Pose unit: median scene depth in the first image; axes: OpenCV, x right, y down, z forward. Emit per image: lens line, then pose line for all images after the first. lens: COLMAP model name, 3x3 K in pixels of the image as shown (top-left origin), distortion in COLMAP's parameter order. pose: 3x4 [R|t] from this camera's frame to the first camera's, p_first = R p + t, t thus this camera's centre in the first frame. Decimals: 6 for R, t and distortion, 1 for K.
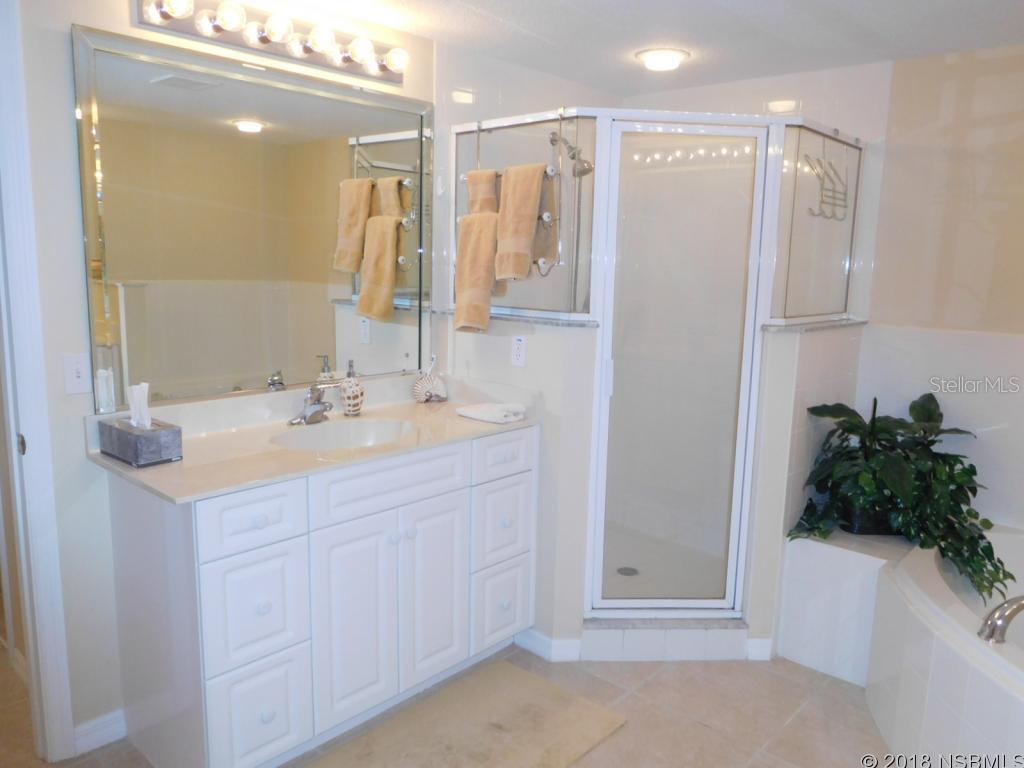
lens RADIAL K [[767.4, 0, 512.0], [0, 767.4, 384.0], [0, 0, 1]] dist [-0.013864, -0.000521]
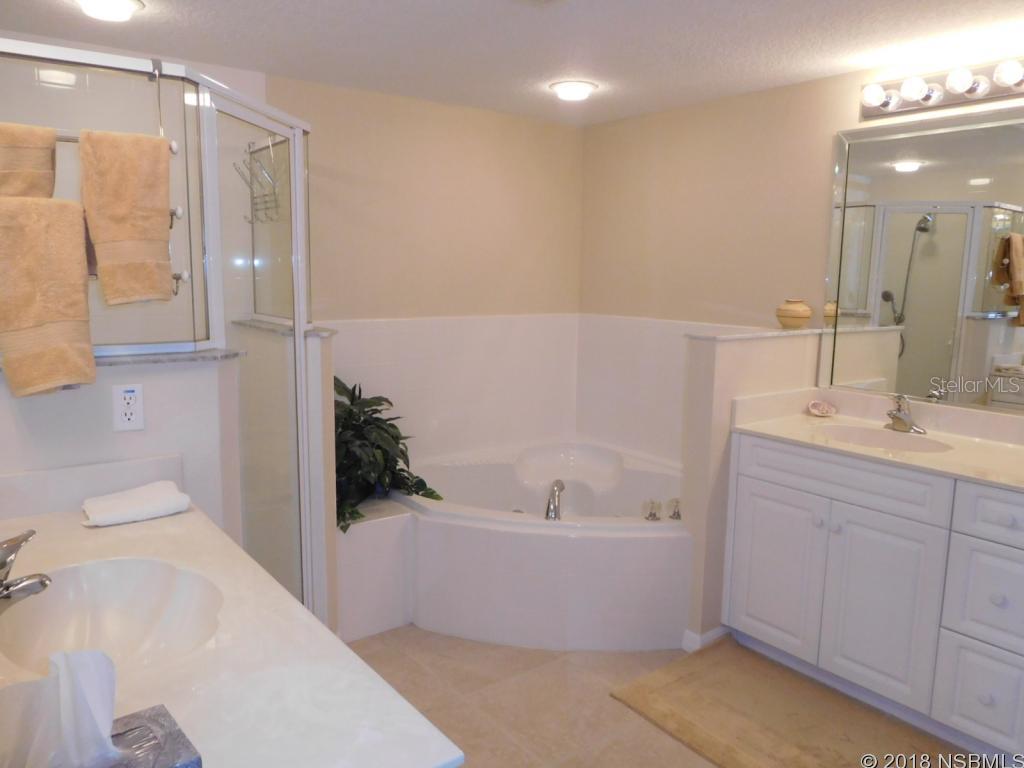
lens RADIAL K [[767.4, 0, 512.0], [0, 767.4, 384.0], [0, 0, 1]] dist [-0.013864, -0.000521]
pose [[0.190480, -0.167385, 0.967316, -0.950744], [0.143622, 0.979506, 0.141213, -0.180154], [-0.971128, 0.112029, 0.210617, 0.879900]]
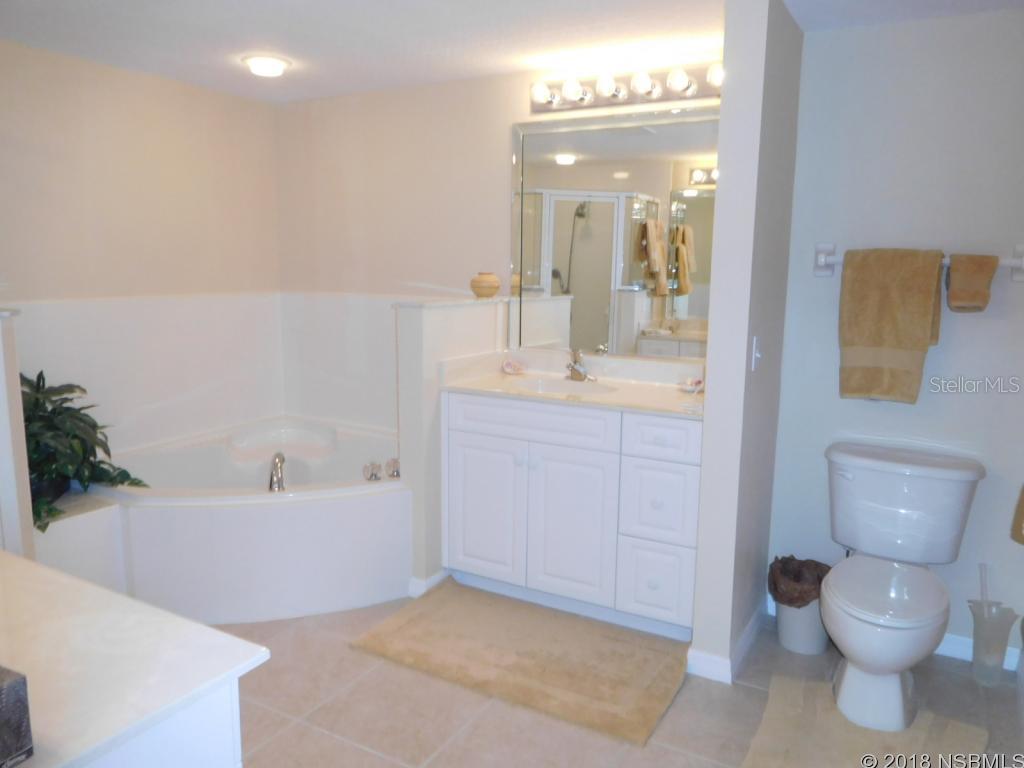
lens RADIAL K [[767.4, 0, 512.0], [0, 767.4, 384.0], [0, 0, 1]] dist [-0.013864, -0.000521]
pose [[-0.210245, -0.182042, 0.960551, -0.986015], [0.137007, 0.967329, 0.213315, -0.174006], [-0.968001, 0.176450, -0.178435, 0.898100]]
